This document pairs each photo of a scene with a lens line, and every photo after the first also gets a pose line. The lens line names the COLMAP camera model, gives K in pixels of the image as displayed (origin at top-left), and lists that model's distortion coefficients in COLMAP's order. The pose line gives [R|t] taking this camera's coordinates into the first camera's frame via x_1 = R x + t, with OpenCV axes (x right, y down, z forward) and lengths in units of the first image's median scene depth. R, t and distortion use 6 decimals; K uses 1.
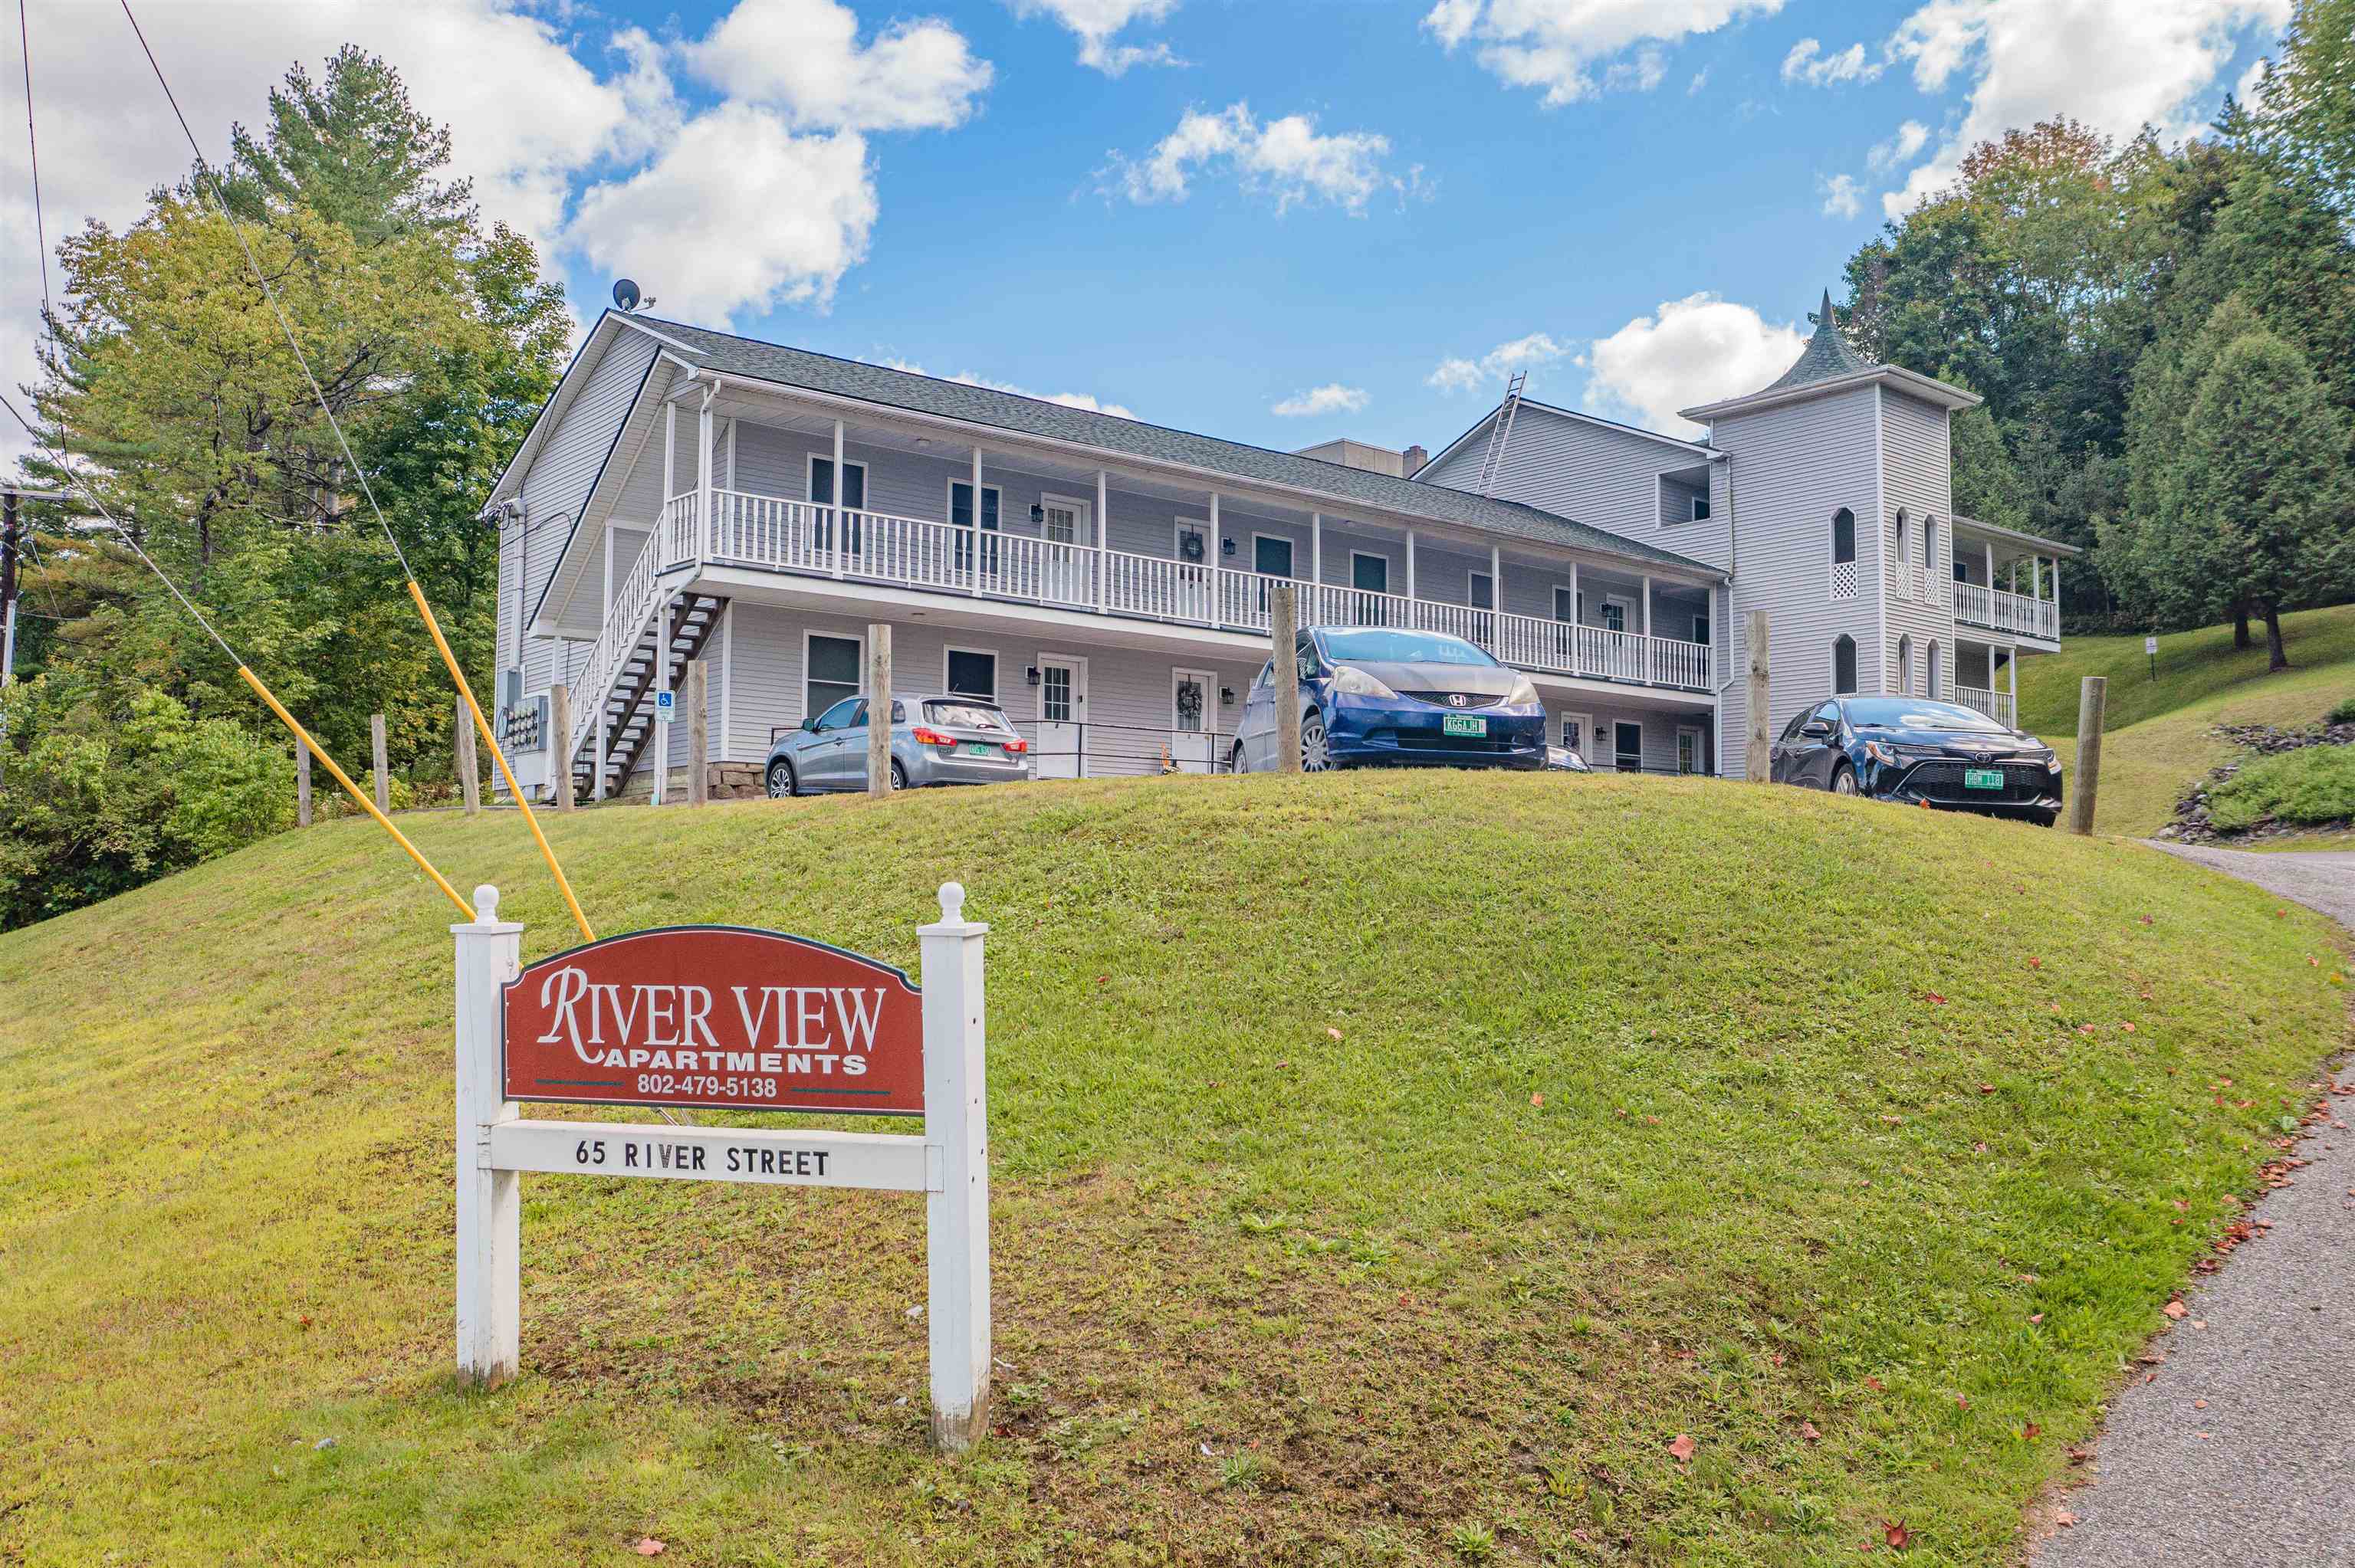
lens RADIAL K [[1882.8, 0, 1177.5], [0, 1882.8, 784.0], [0, 0, 1]] dist [-0.013961, 0.006090]
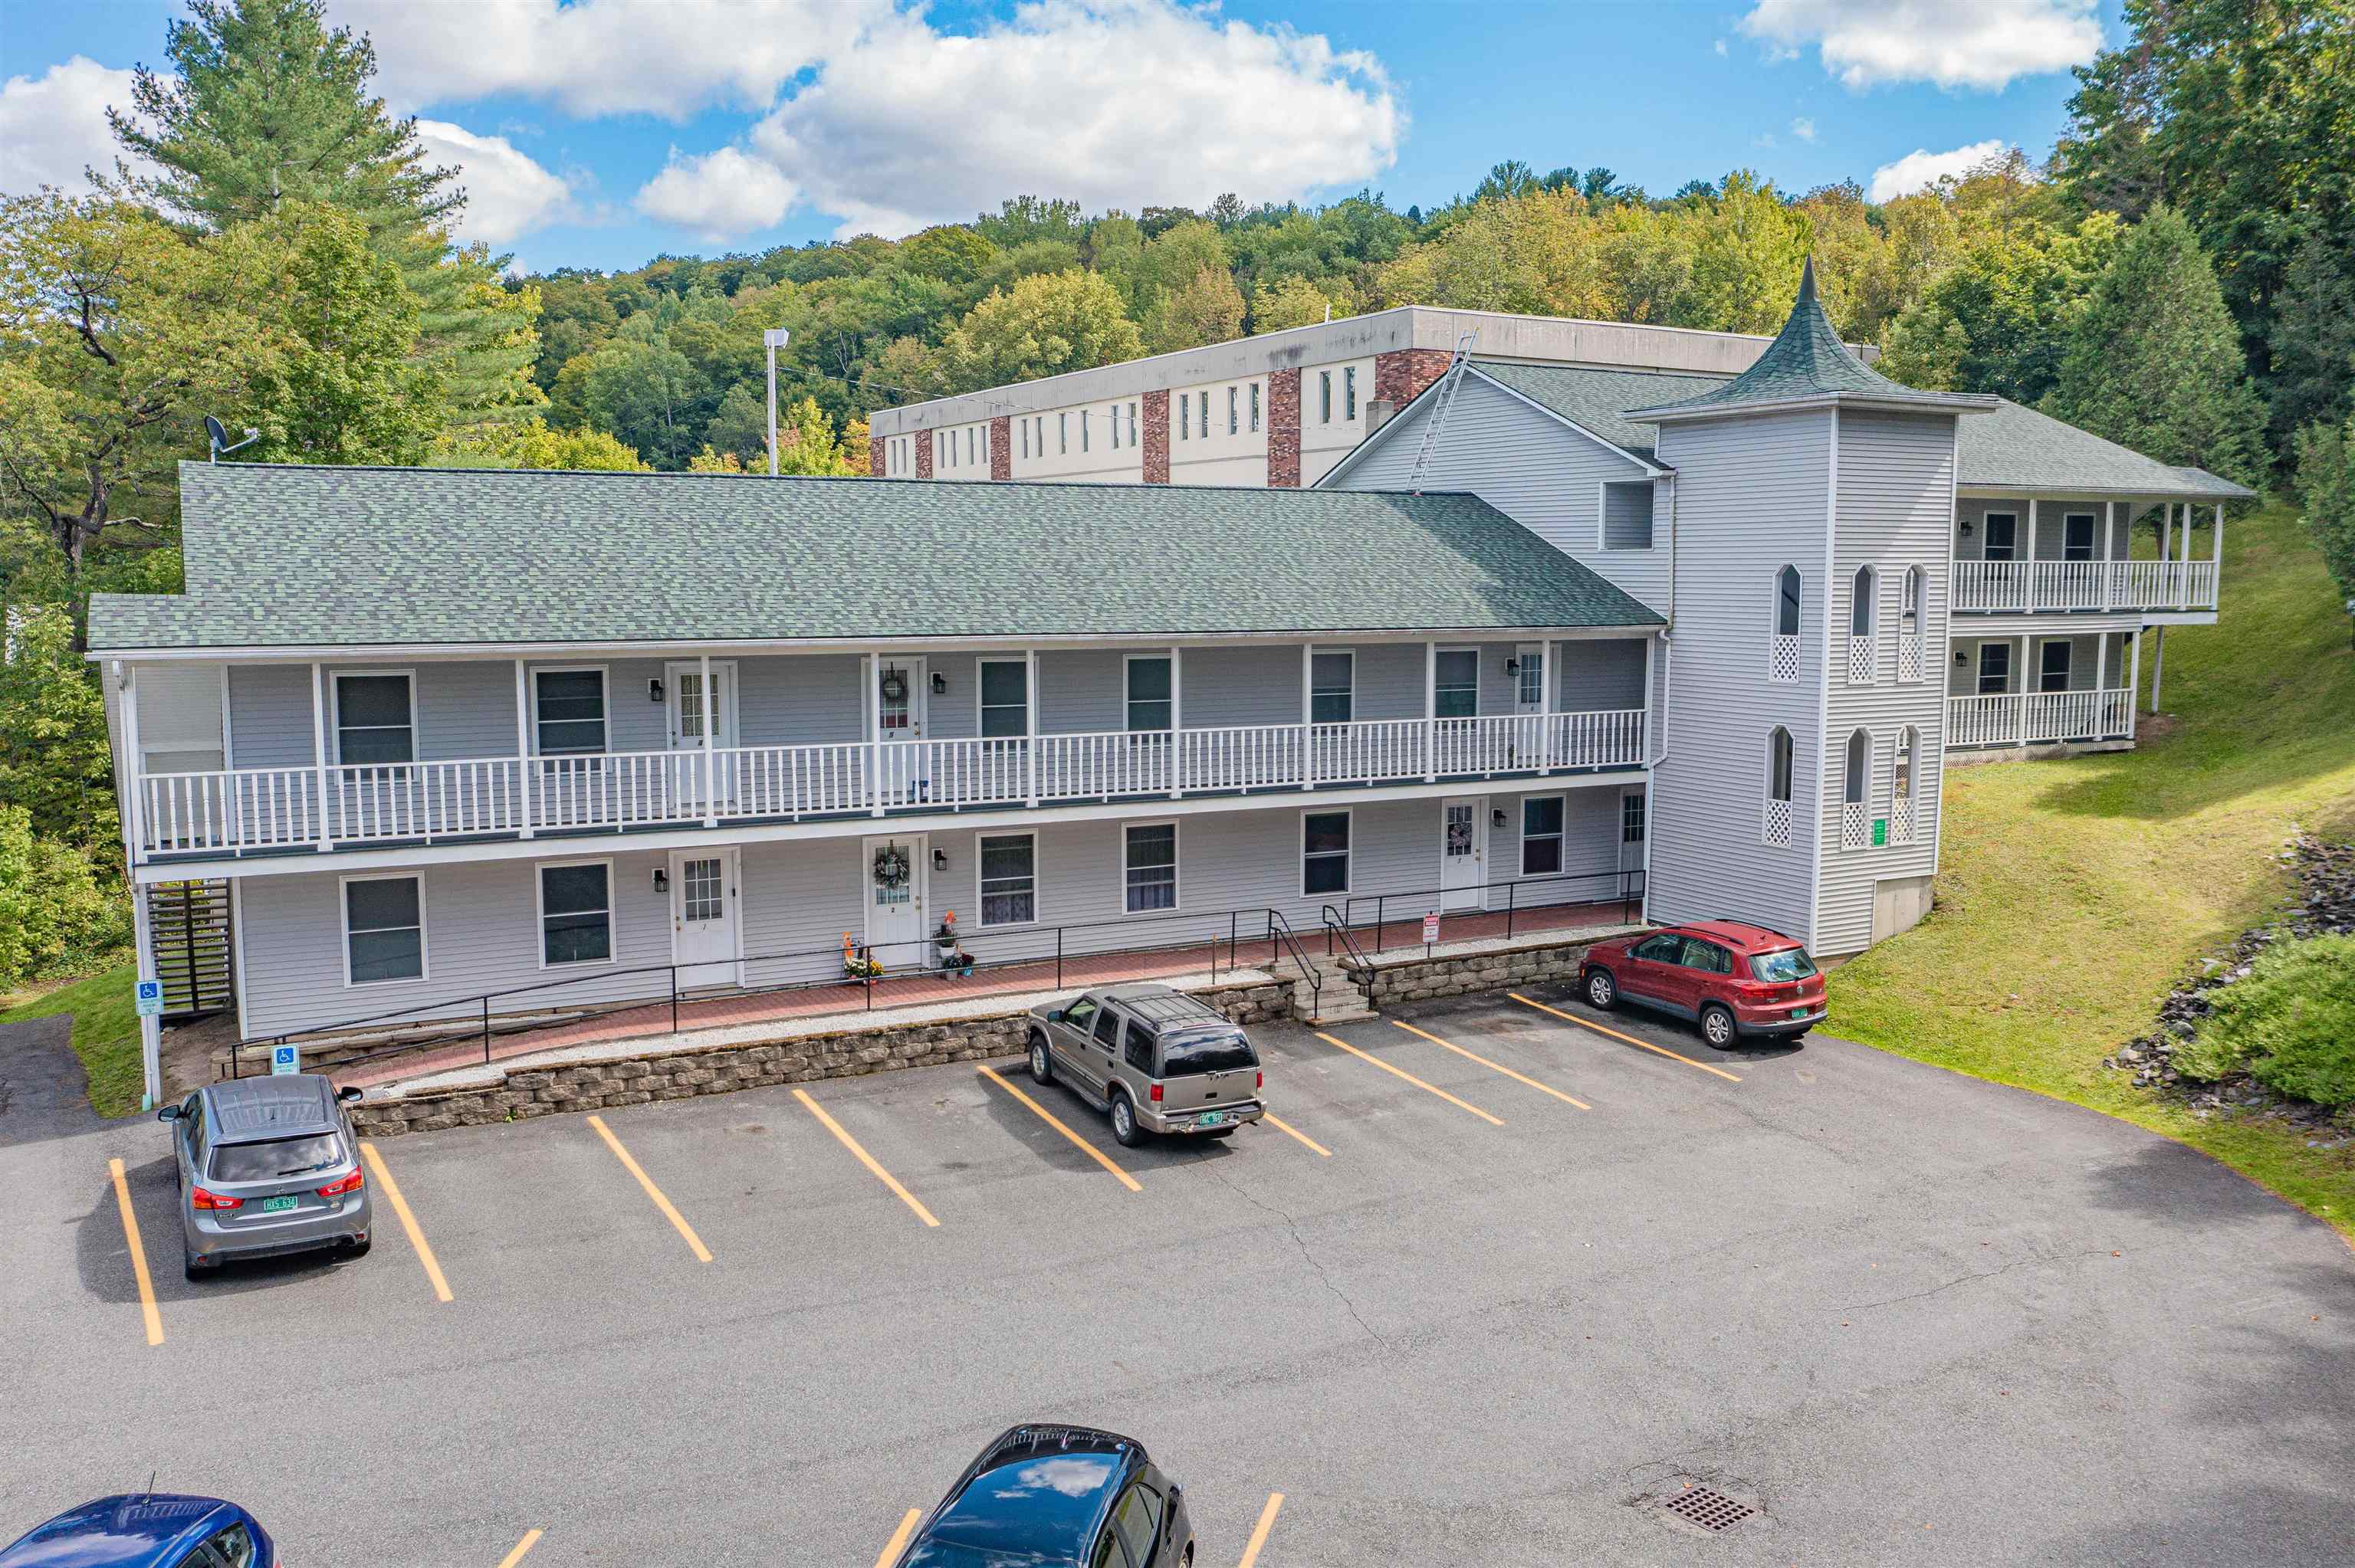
lens RADIAL K [[1878.8, 0, 1177.5], [0, 1878.8, 784.0], [0, 0, 1]] dist [-0.010608, -0.002324]
pose [[0.980165, 0.017105, -0.197443, 0.260824], [0.017634, 0.984789, 0.172855, -0.197009], [0.197396, -0.172908, 0.964955, 0.178857]]
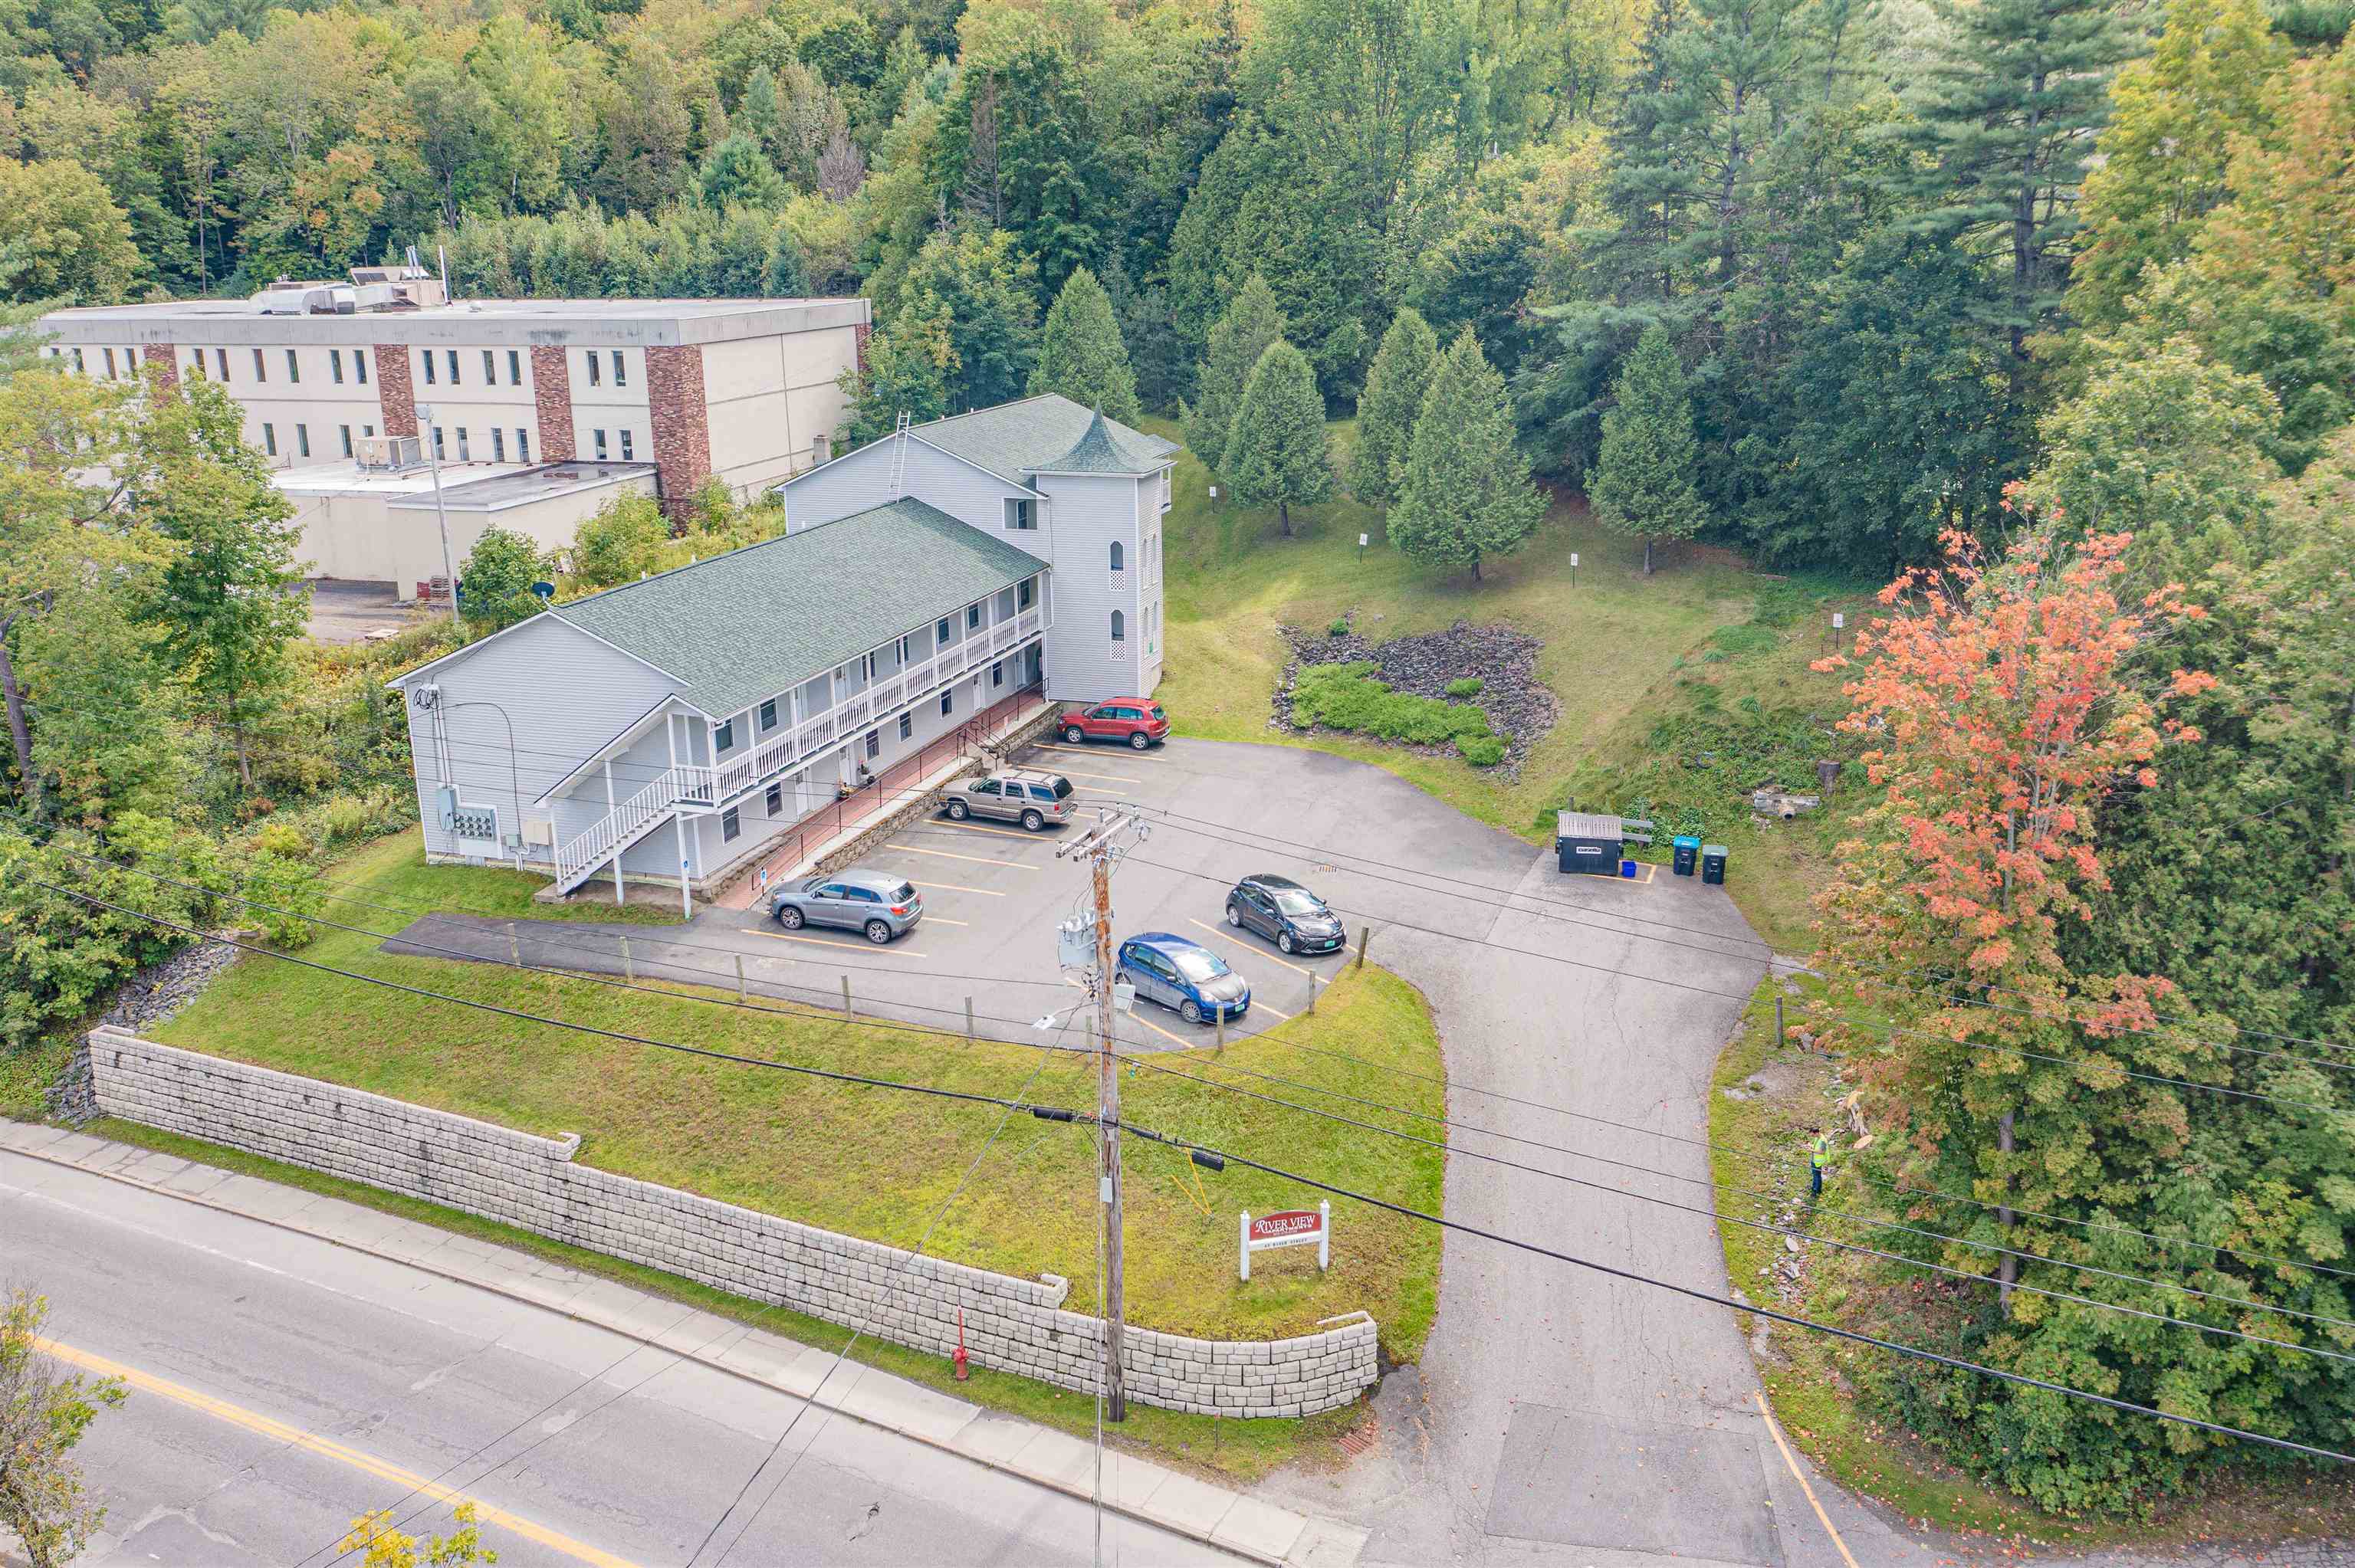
lens RADIAL K [[1882.8, 0, 1177.5], [0, 1882.8, 784.0], [0, 0, 1]] dist [-0.013961, 0.006090]
pose [[0.844482, -0.173142, 0.506825, -0.565093], [-0.013284, 0.939242, 0.342998, -0.554903], [-0.535419, -0.296389, 0.790873, -0.551080]]
